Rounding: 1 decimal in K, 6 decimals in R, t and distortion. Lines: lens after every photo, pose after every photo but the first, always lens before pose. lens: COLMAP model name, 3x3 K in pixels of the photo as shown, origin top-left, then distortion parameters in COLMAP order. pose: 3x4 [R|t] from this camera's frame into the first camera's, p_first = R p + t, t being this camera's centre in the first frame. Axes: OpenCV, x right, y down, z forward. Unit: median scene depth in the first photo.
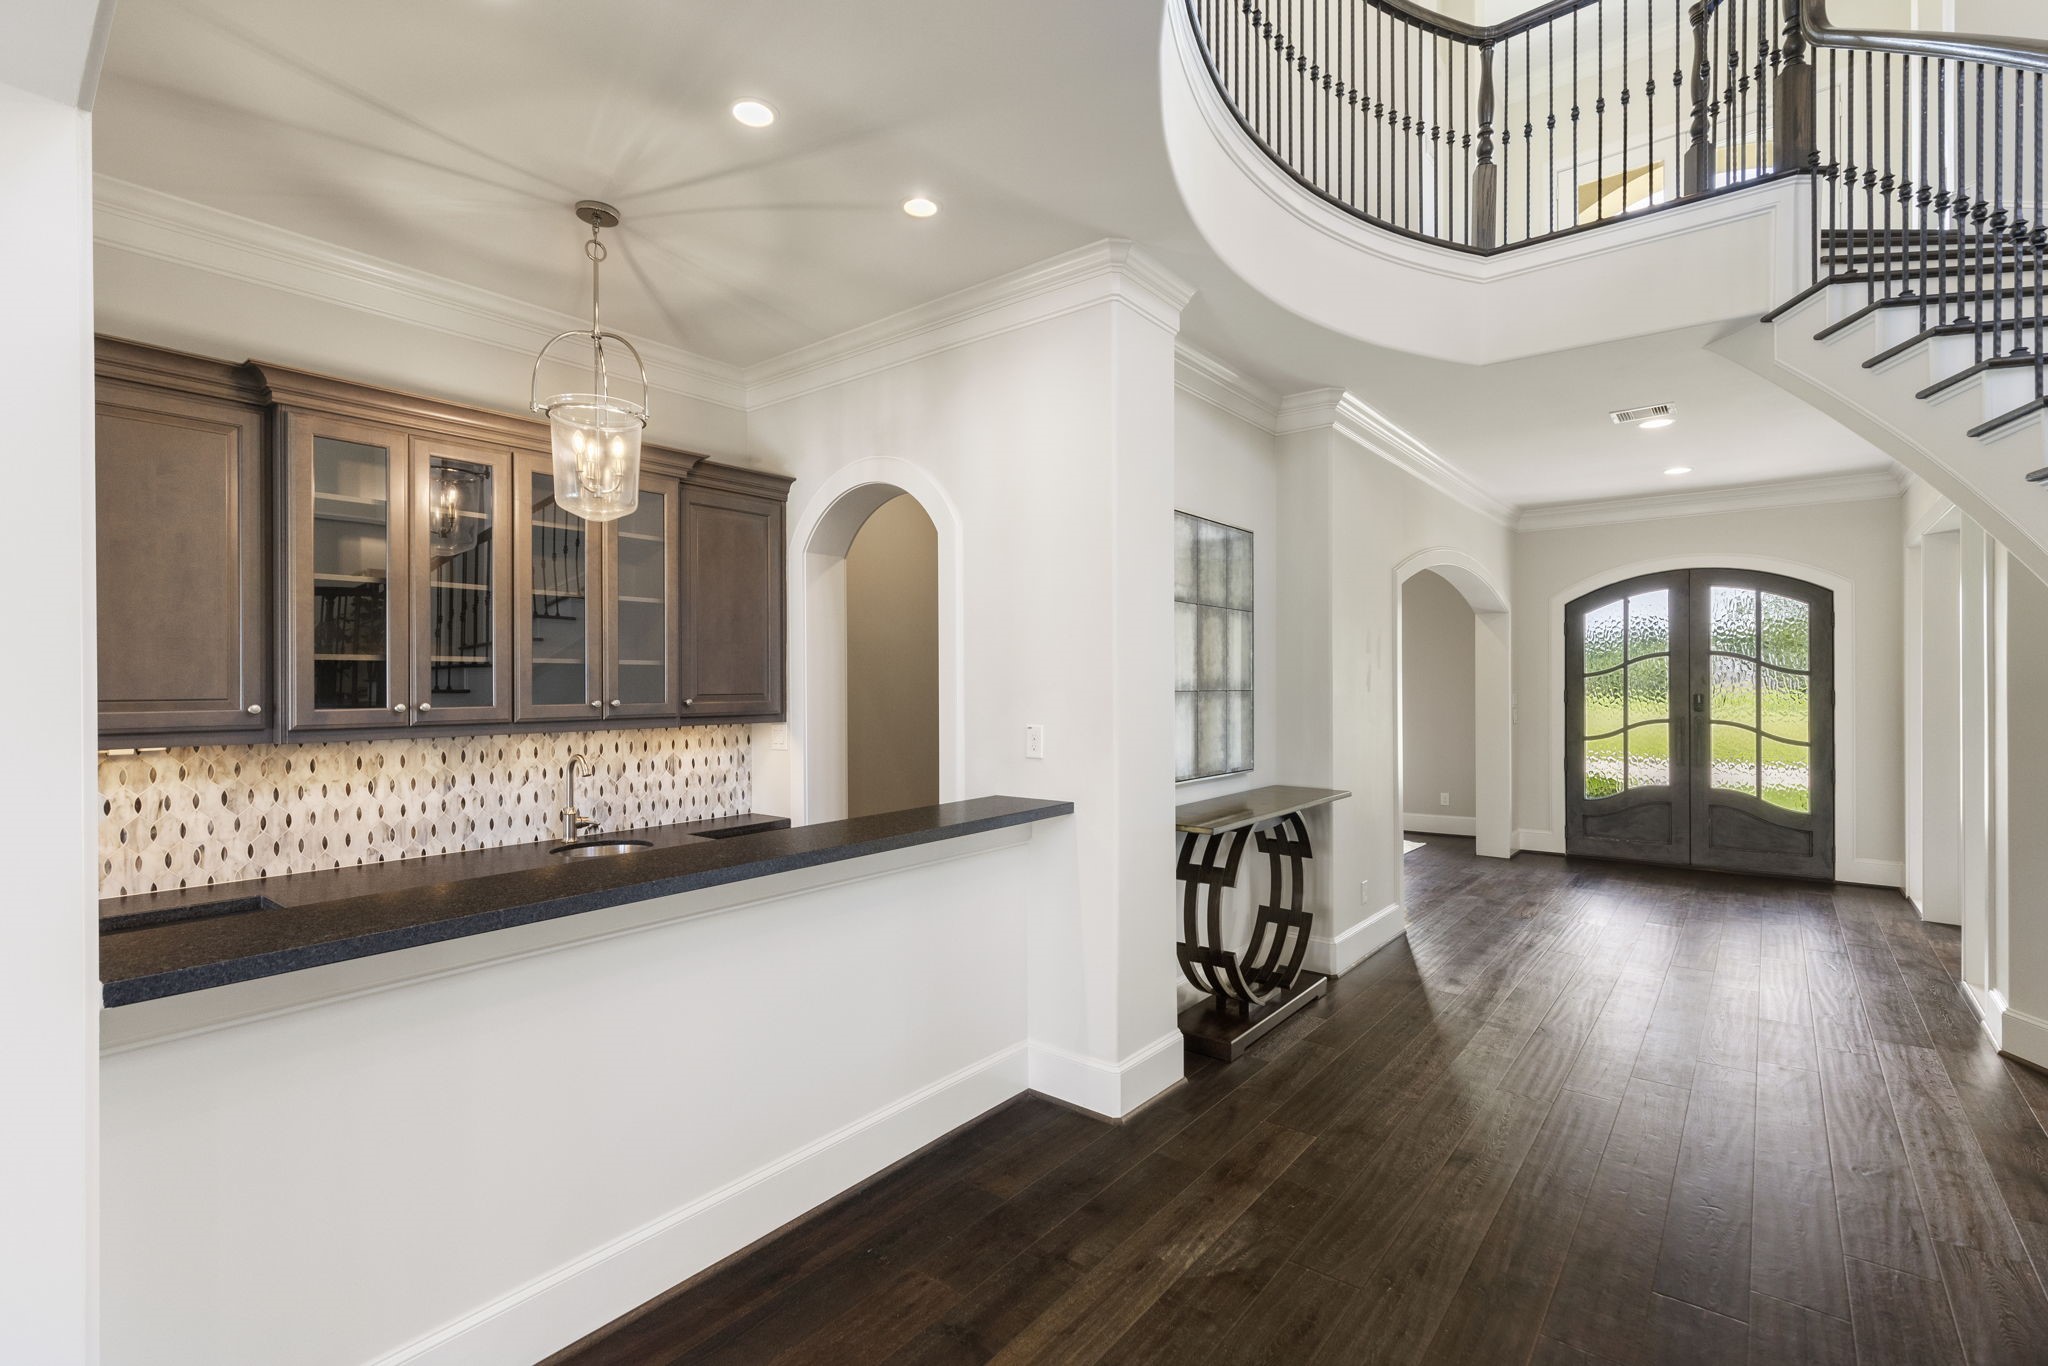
lens RADIAL K [[928.0, 0, 1024.0], [0, 928.0, 683.0], [0, 0, 1]] dist [0.001442, 0.000458]
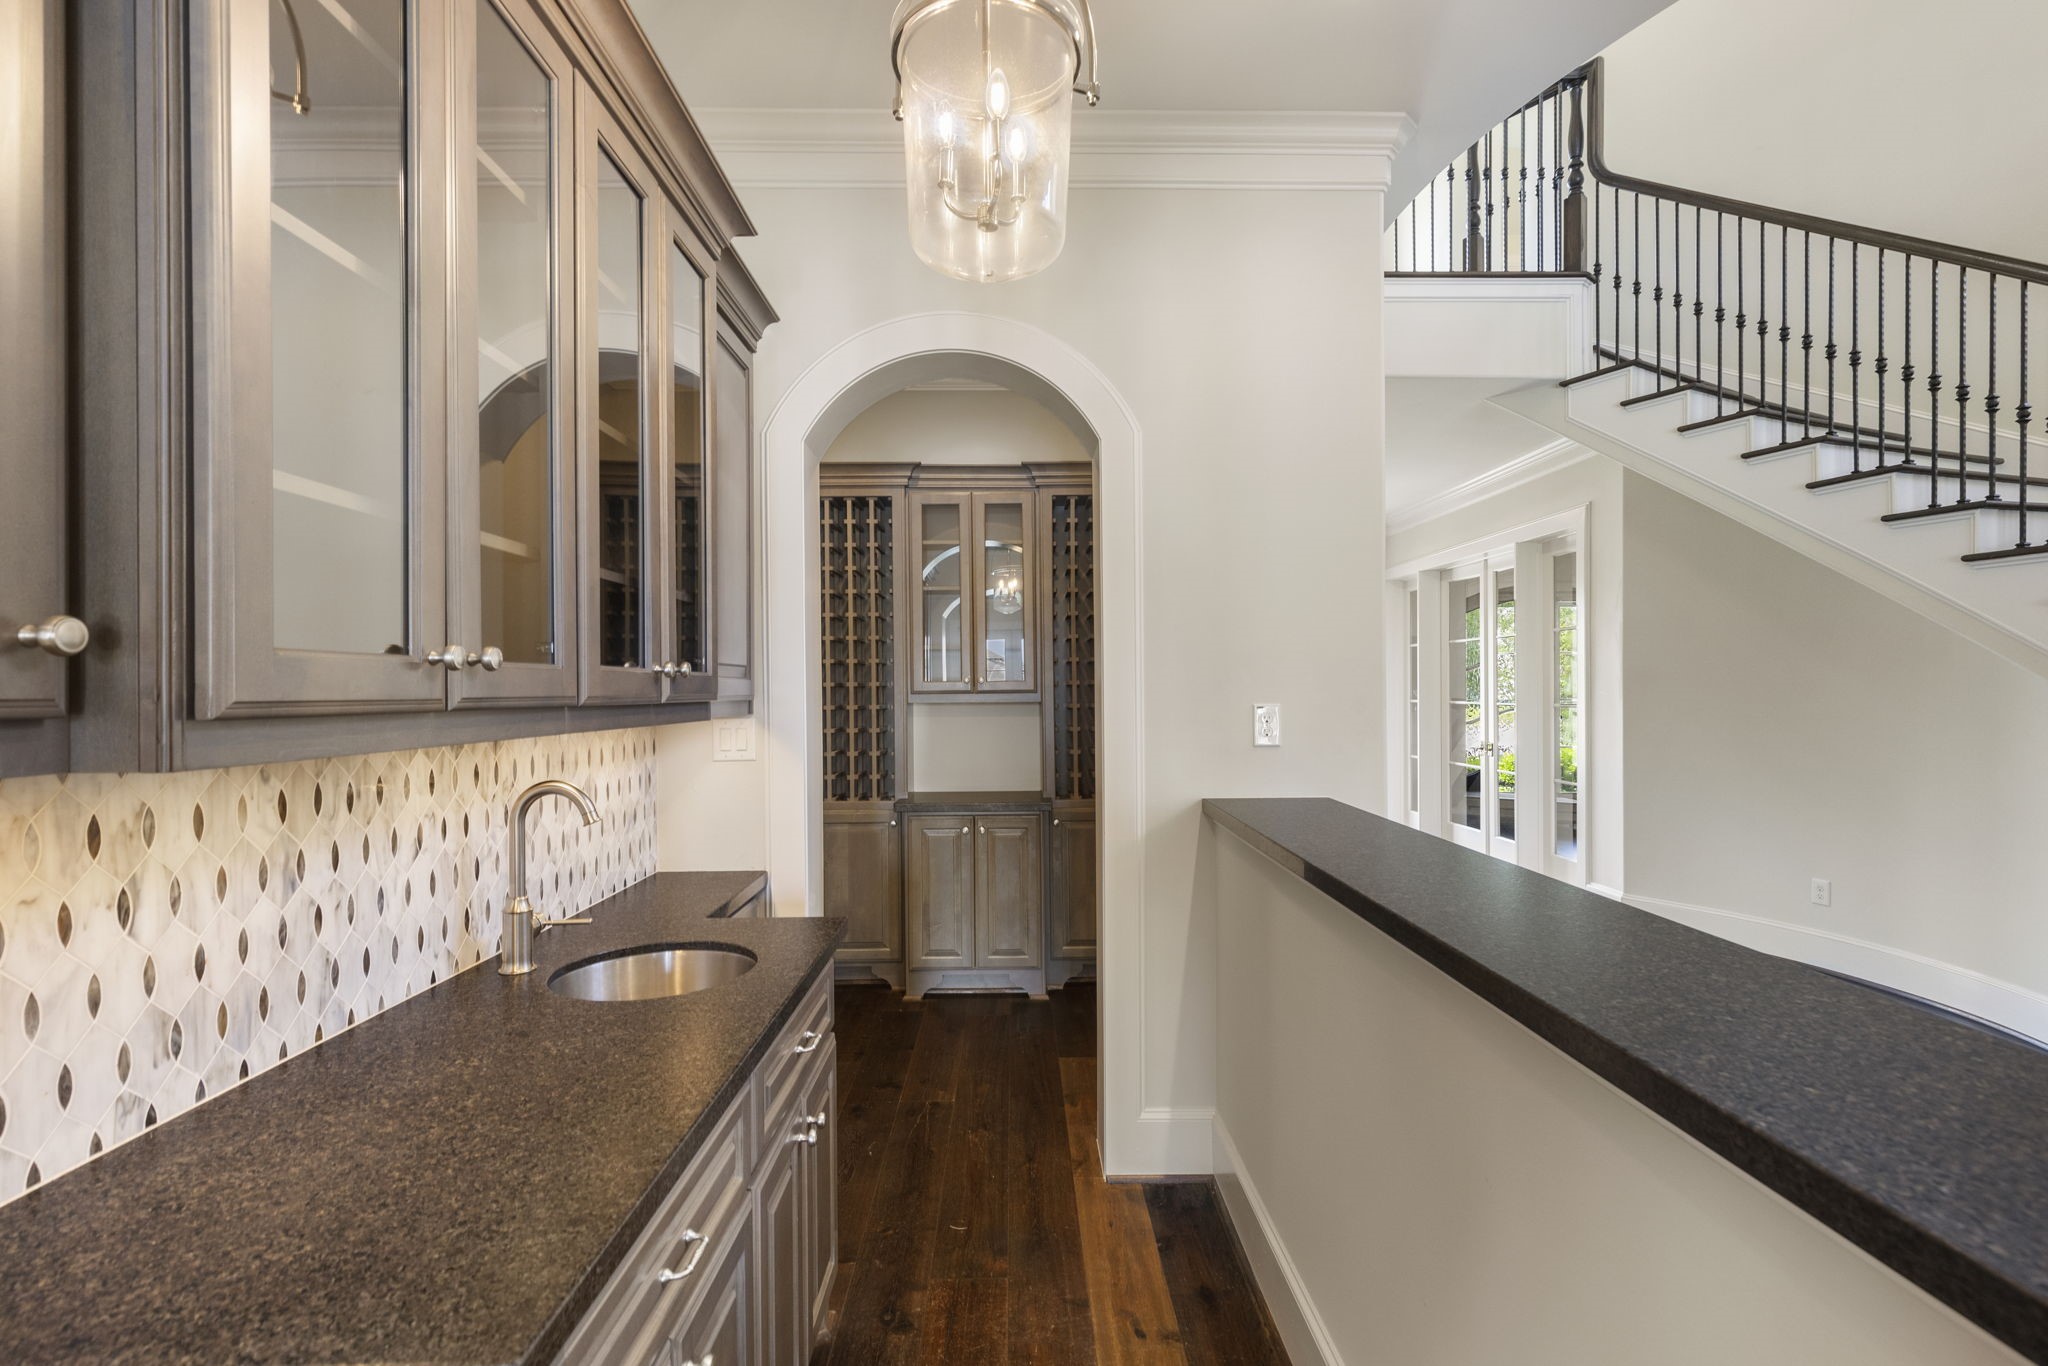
lens RADIAL K [[928.0, 0, 1024.0], [0, 928.0, 683.0], [0, 0, 1]] dist [0.001442, 0.000458]
pose [[0.775384, 0.004959, 0.631471, -0.625225], [0.001842, 0.999947, -0.010114, 0.034944], [-0.631488, 0.009006, 0.775334, 0.513612]]
